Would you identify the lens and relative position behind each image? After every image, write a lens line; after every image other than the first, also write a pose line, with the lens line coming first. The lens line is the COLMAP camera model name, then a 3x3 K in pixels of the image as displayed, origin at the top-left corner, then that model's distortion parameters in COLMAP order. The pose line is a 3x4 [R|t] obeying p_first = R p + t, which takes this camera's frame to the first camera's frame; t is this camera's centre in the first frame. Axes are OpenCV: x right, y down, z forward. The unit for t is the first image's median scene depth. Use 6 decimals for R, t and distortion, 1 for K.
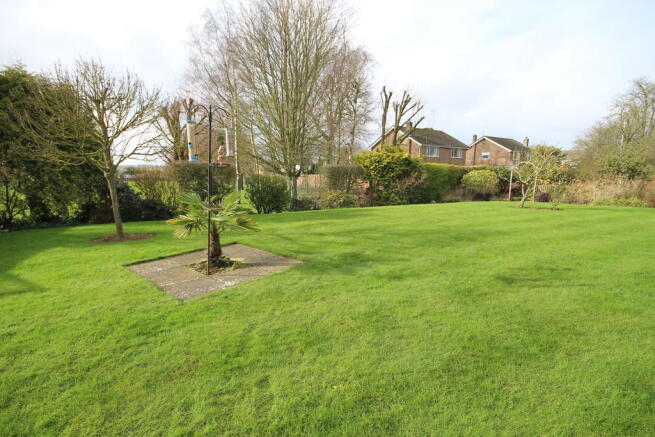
lens RADIAL K [[303.4, 0, 327.5], [0, 303.4, 218.5], [0, 0, 1]] dist [0.001077, 0.000092]
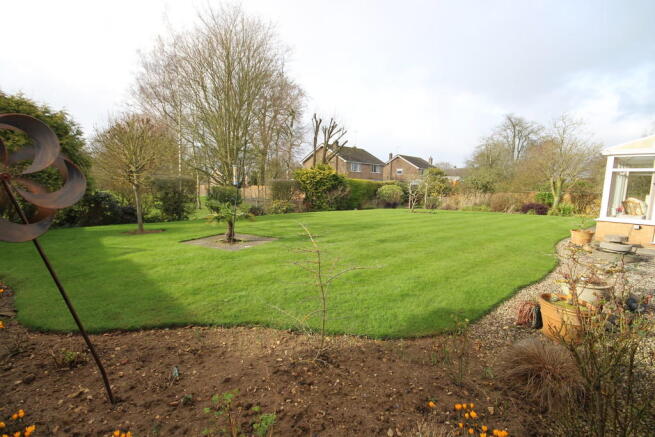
lens RADIAL K [[303.4, 0, 327.5], [0, 303.4, 218.5], [0, 0, 1]] dist [0.001077, 0.000092]
pose [[0.973617, -0.010974, 0.227923, -0.049874], [0.018951, 0.999281, -0.032842, 0.020449], [-0.227399, 0.036295, 0.973125, -0.187462]]
